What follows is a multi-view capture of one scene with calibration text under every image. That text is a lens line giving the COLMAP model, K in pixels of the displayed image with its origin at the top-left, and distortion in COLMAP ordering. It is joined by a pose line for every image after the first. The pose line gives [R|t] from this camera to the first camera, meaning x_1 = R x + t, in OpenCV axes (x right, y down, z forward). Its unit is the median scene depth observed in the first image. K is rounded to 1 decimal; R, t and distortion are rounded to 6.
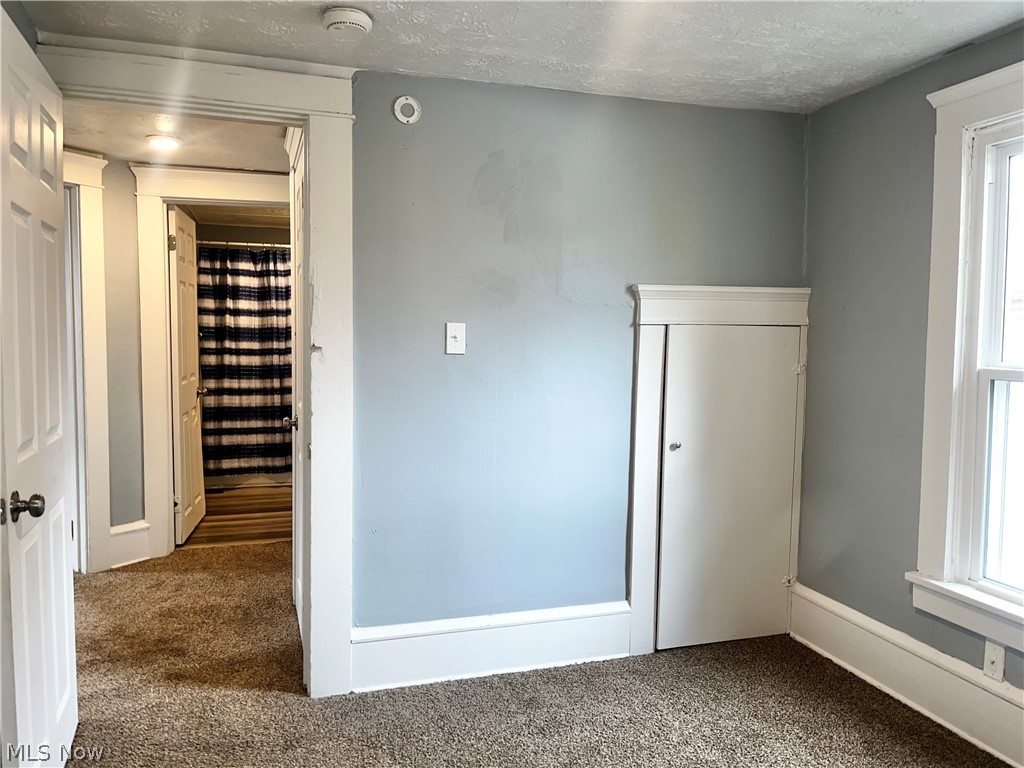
lens RADIAL K [[772.5, 0, 506.6], [0, 772.5, 385.3], [0, 0, 1]] dist [0.053913, -0.069826]
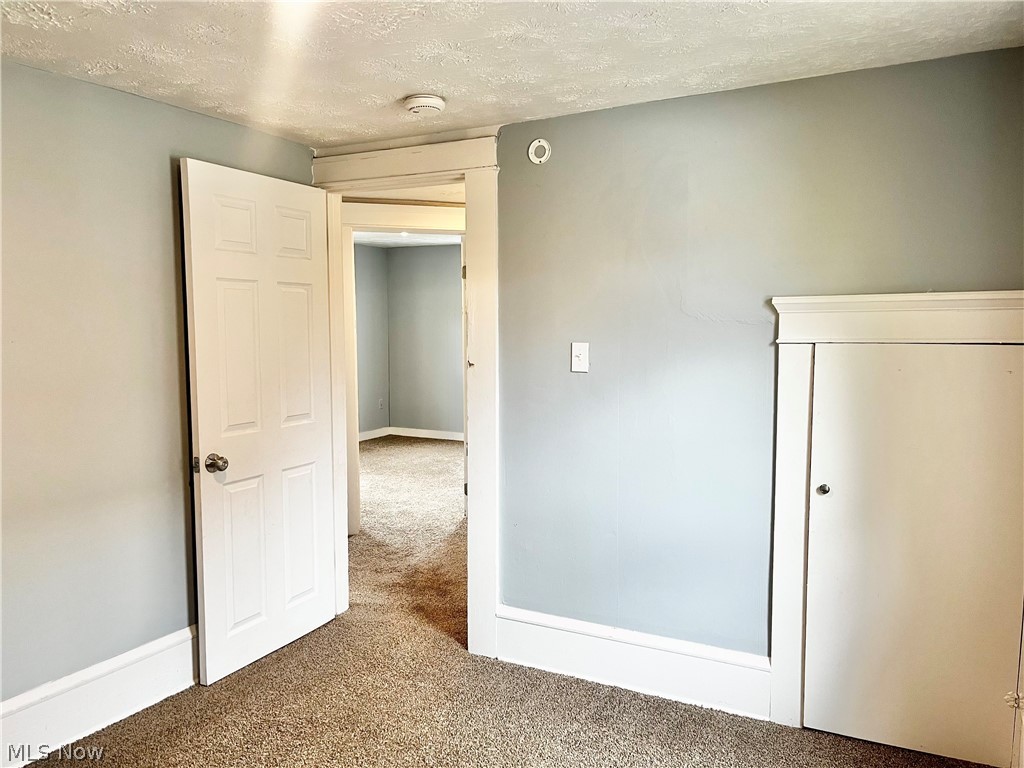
lens RADIAL K [[772.5, 0, 508.7], [0, 772.5, 382.7], [0, 0, 1]] dist [0.053913, -0.069826]
pose [[0.695099, 0.041835, -0.717696, 0.627492], [-0.034332, 0.999098, 0.024987, -0.048960], [0.718094, 0.007272, 0.695909, 0.193654]]
